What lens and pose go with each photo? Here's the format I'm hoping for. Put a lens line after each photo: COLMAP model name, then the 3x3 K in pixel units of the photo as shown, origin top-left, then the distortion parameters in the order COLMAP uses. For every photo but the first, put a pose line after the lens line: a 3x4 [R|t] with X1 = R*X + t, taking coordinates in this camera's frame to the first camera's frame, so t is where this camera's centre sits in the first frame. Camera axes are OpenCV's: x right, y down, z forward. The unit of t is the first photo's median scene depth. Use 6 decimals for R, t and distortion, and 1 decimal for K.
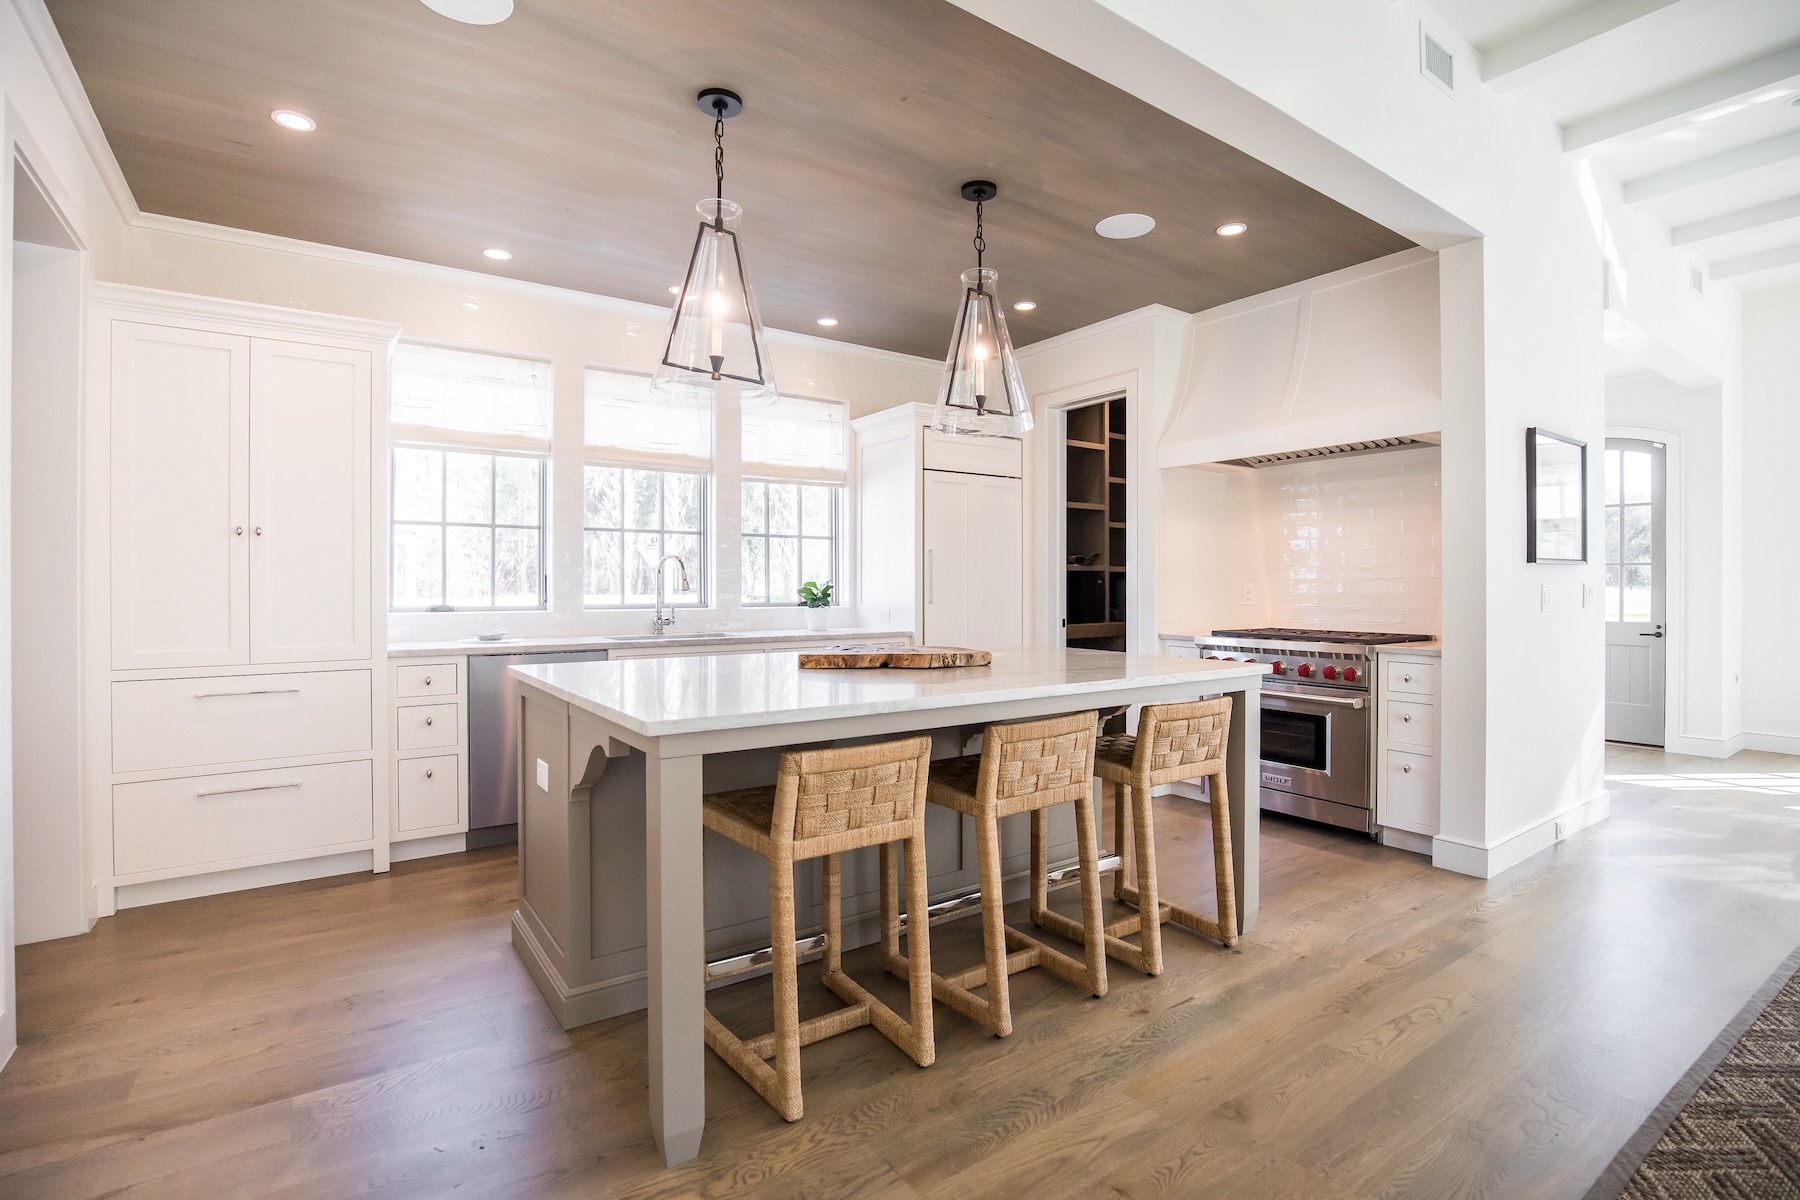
lens RADIAL K [[839.1, 0, 899.2], [0, 839.1, 594.6], [0, 0, 1]] dist [-0.005020, 0.000156]
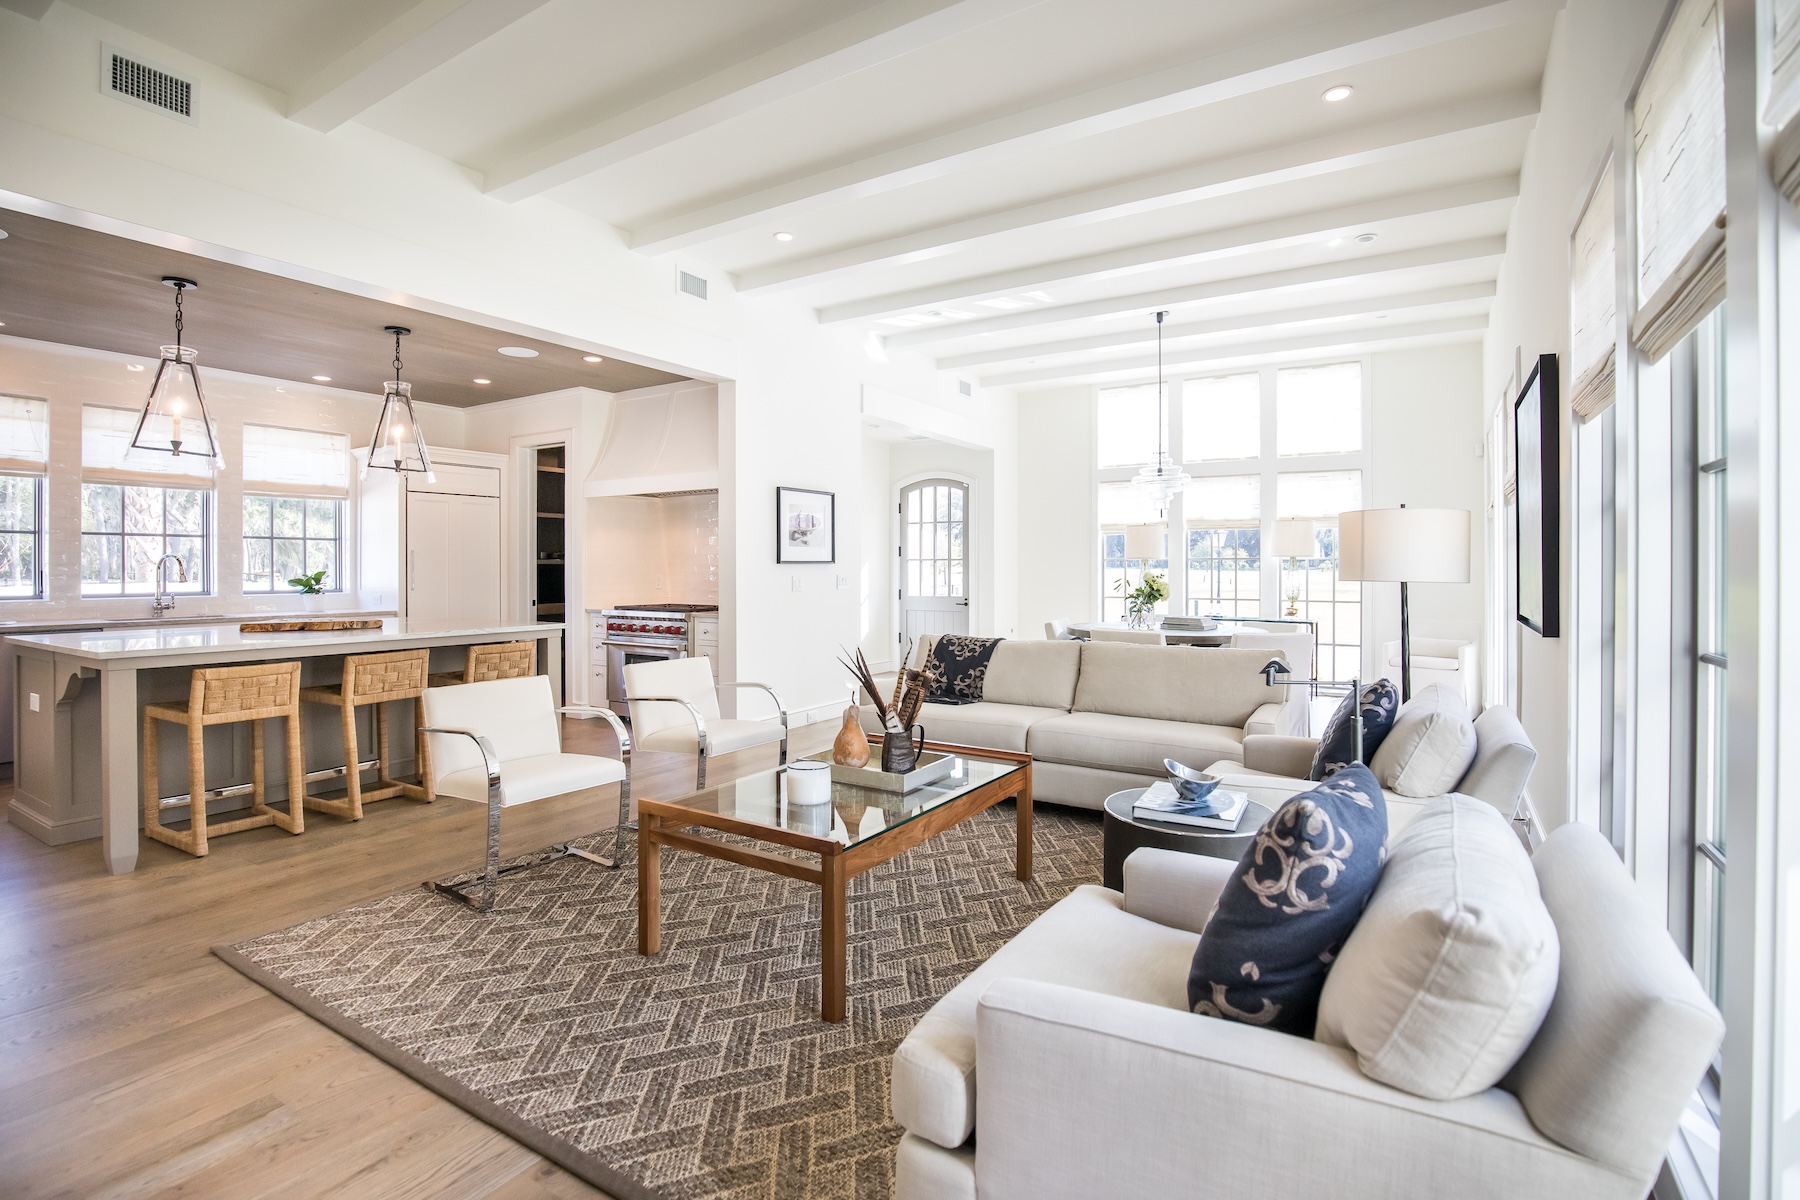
lens RADIAL K [[839.1, 0, 907.9], [0, 839.1, 574.9], [0, 0, 1]] dist [-0.005020, 0.000156]
pose [[0.921953, -0.002505, 0.387293, 0.340201], [0.002853, 0.999996, -0.000324, -0.014820], [-0.387290, 0.001404, 0.921957, -0.766610]]
